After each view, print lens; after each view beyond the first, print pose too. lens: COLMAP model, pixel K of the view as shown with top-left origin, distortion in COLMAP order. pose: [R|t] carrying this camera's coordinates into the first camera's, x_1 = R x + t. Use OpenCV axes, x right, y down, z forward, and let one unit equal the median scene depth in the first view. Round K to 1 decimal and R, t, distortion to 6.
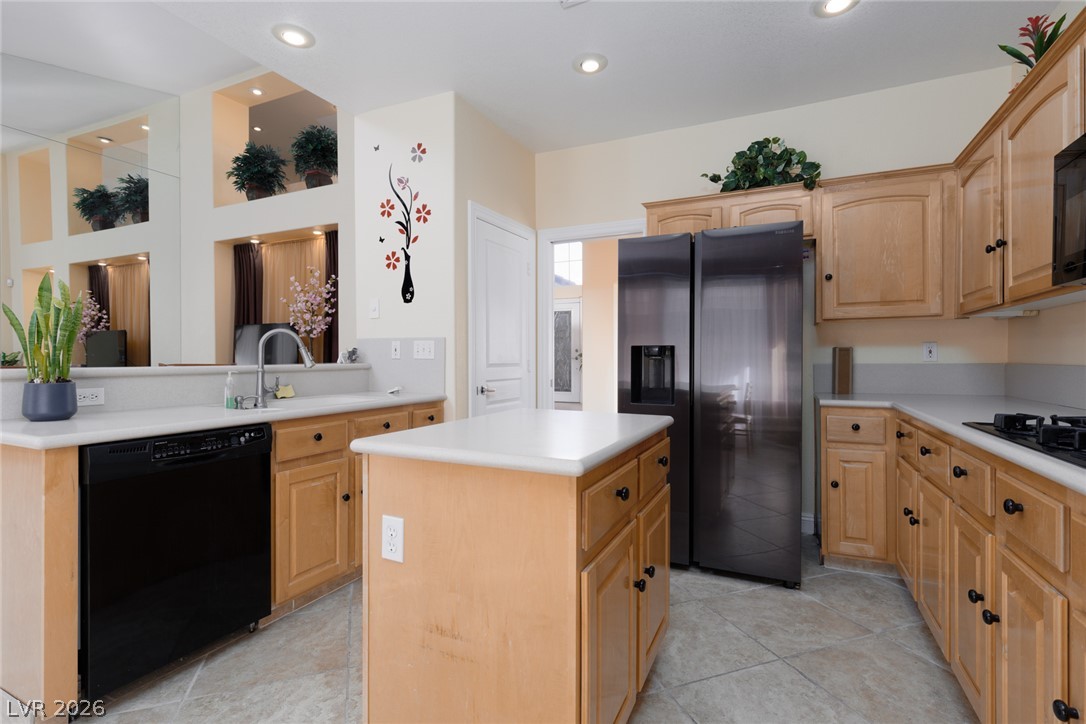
lens RADIAL K [[506.3, 0, 542.8], [0, 506.3, 366.7], [0, 0, 1]] dist [0.002277, -0.002184]
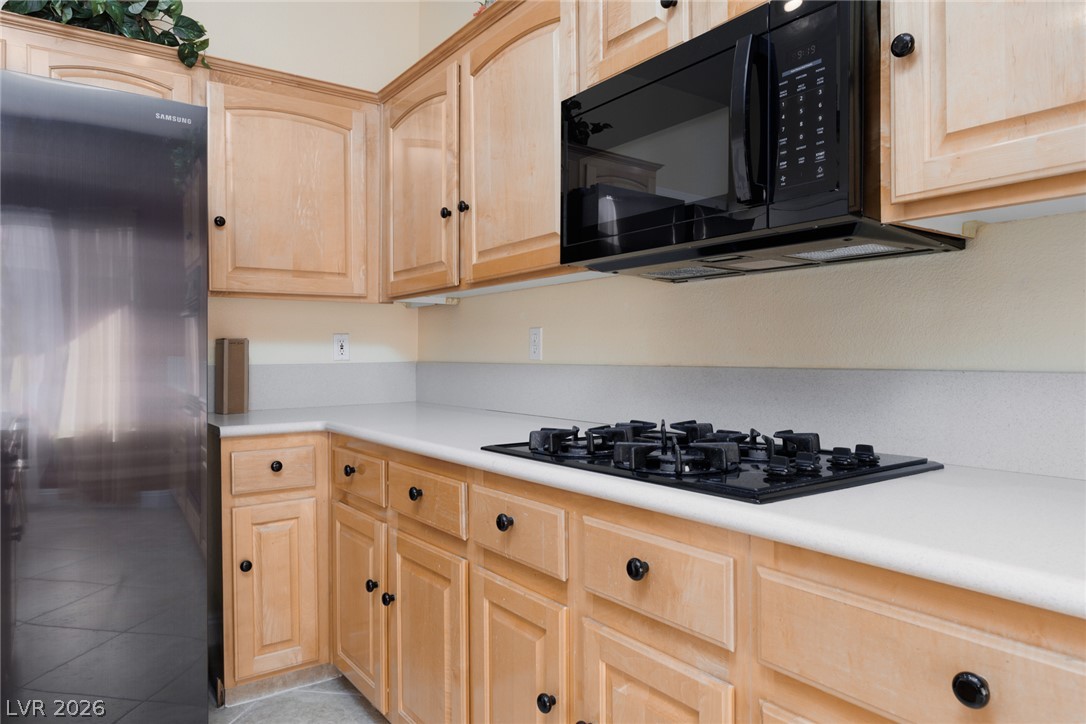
lens RADIAL K [[722.1, 0, 551.5], [0, 722.1, 359.1], [0, 0, 1]] dist [-0.003299, -0.001782]
pose [[0.479452, -0.006542, 0.877544, 0.000449], [0.019353, 0.999808, -0.003120, -0.003380], [-0.877355, 0.018479, 0.479486, 0.248935]]
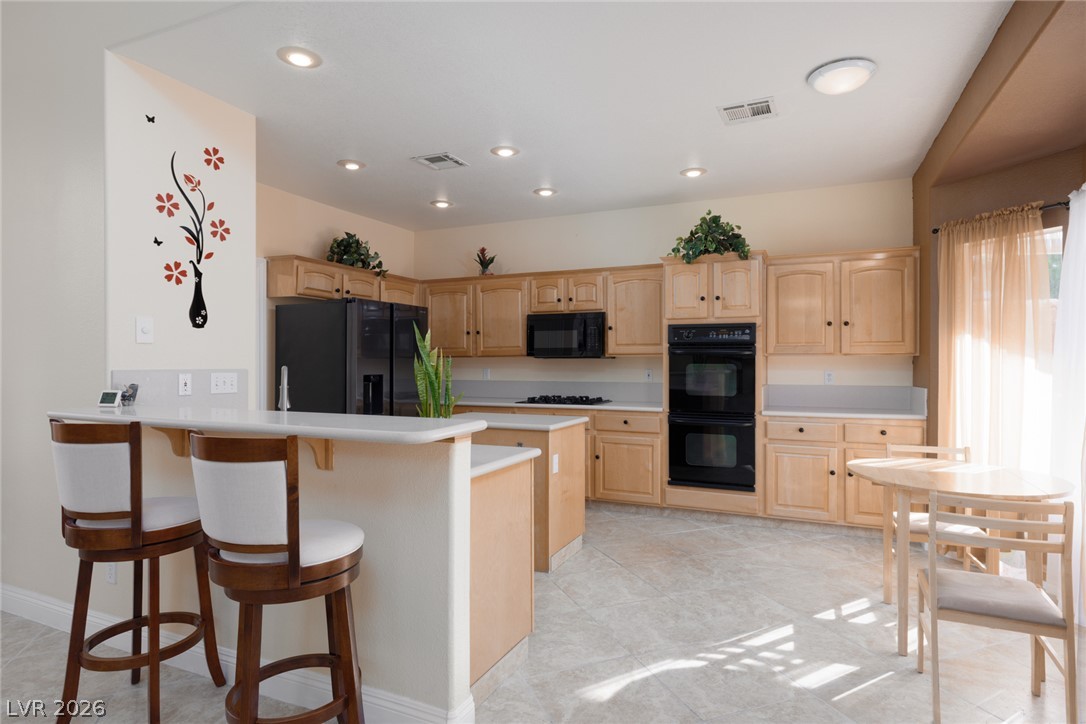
lens RADIAL K [[594.4, 0, 550.8], [0, 594.4, 361.1], [0, 0, 1]] dist [0.007299, 0.000802]
pose [[-0.025902, -0.000626, 0.999664, -1.436735], [0.019673, 0.999806, 0.001136, -0.068988], [-0.999471, 0.019695, -0.025885, 0.502812]]
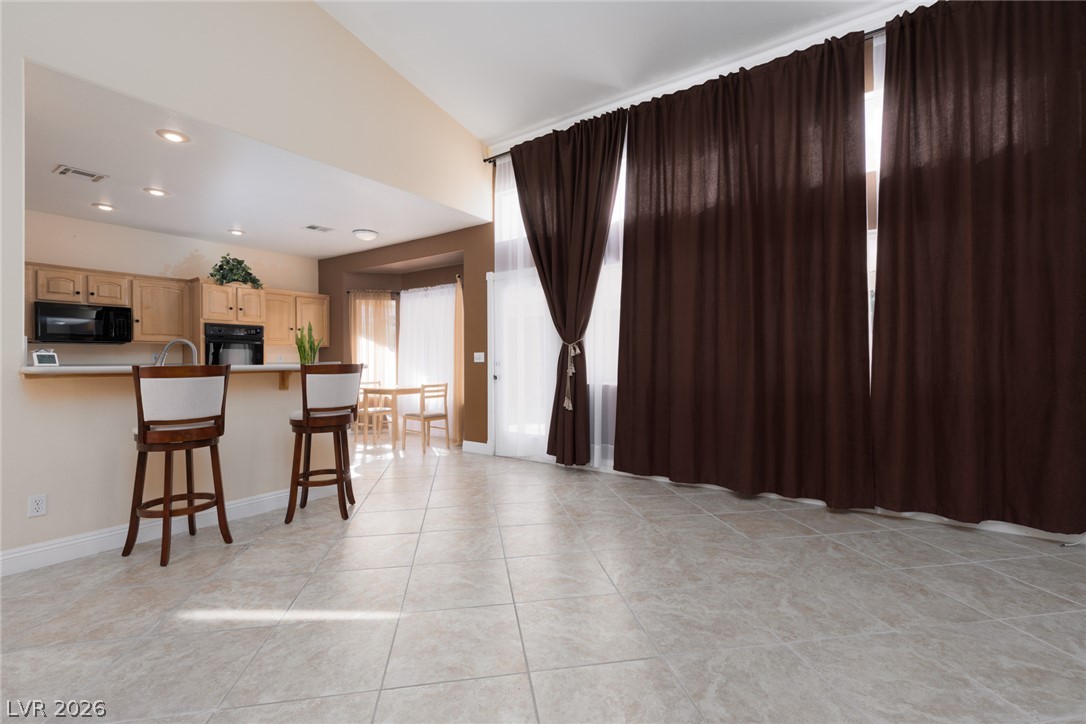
lens RADIAL K [[486.9, 0, 550.4], [0, 486.9, 362.0], [0, 0, 1]] dist [0.005074, -0.001257]
pose [[-0.985418, 0.002993, 0.170126, -1.578409], [0.007115, 0.999696, 0.023625, -0.033879], [-0.170003, 0.024491, -0.985139, 1.950867]]
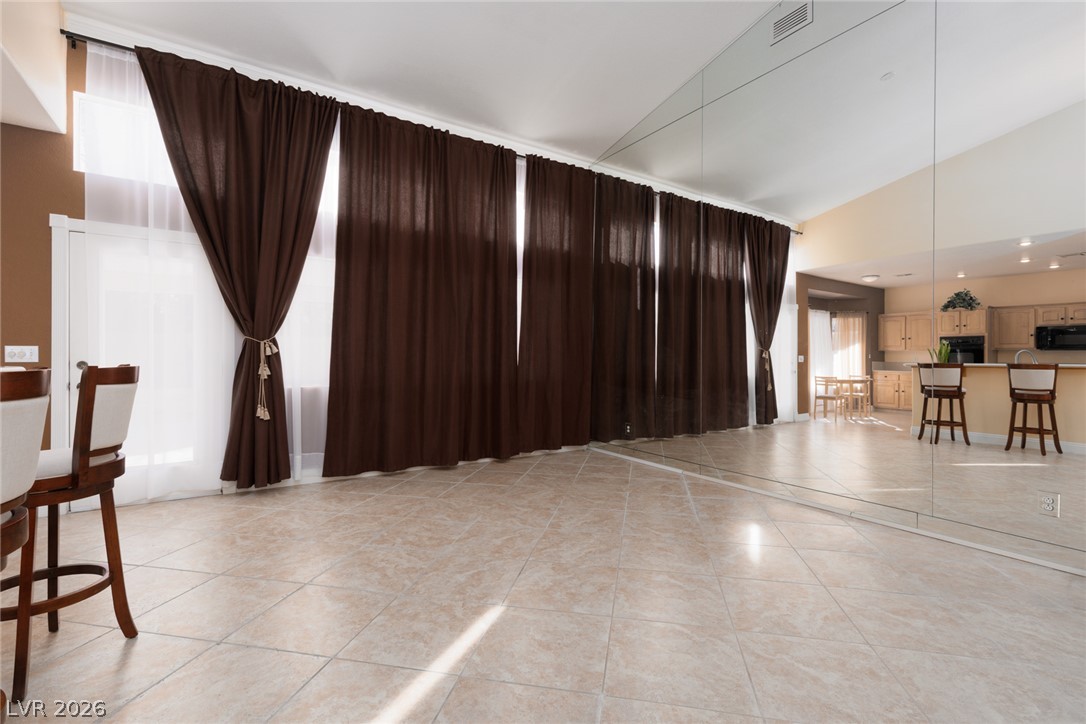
lens RADIAL K [[486.9, 0, 553.1], [0, 486.9, 361.8], [0, 0, 1]] dist [0.005074, -0.001257]
pose [[-0.507551, 0.002550, -0.861618, -0.571265], [-0.019975, 0.999692, 0.014726, -0.032097], [0.861390, 0.024685, -0.507344, 1.712076]]
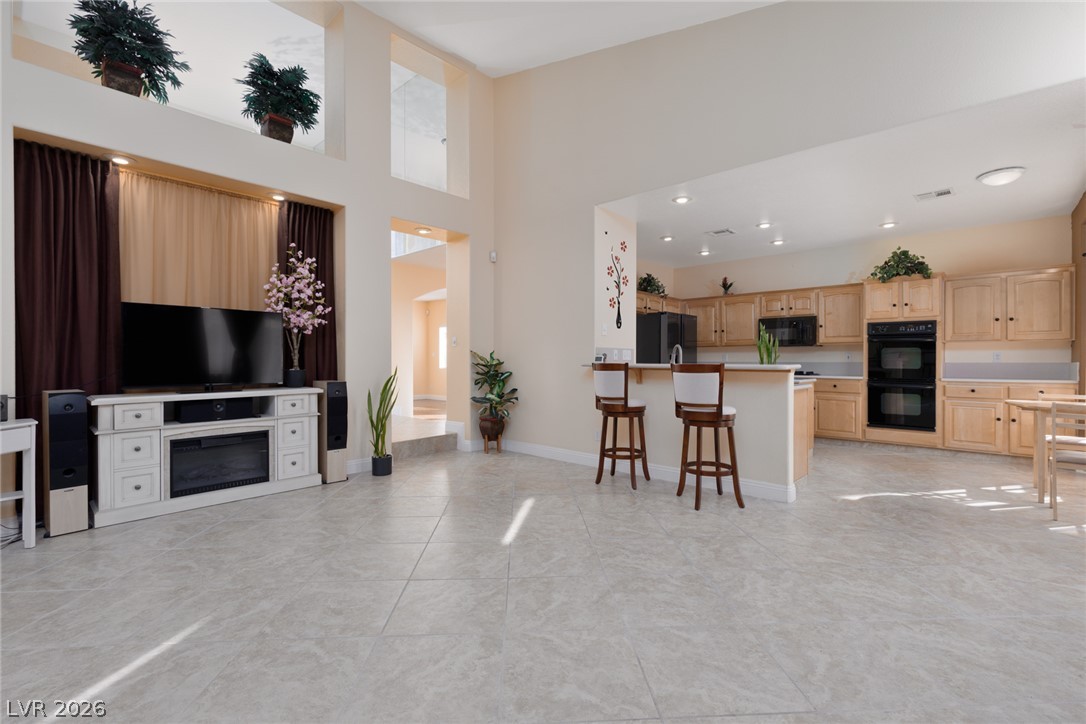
lens RADIAL K [[486.9, 0, 545.9], [0, 486.9, 360.2], [0, 0, 1]] dist [0.005074, -0.001257]
pose [[0.292613, -0.001177, 0.956230, -2.216943], [0.017294, 0.999842, -0.004062, -0.015441], [-0.956075, 0.017725, 0.292587, 0.849328]]
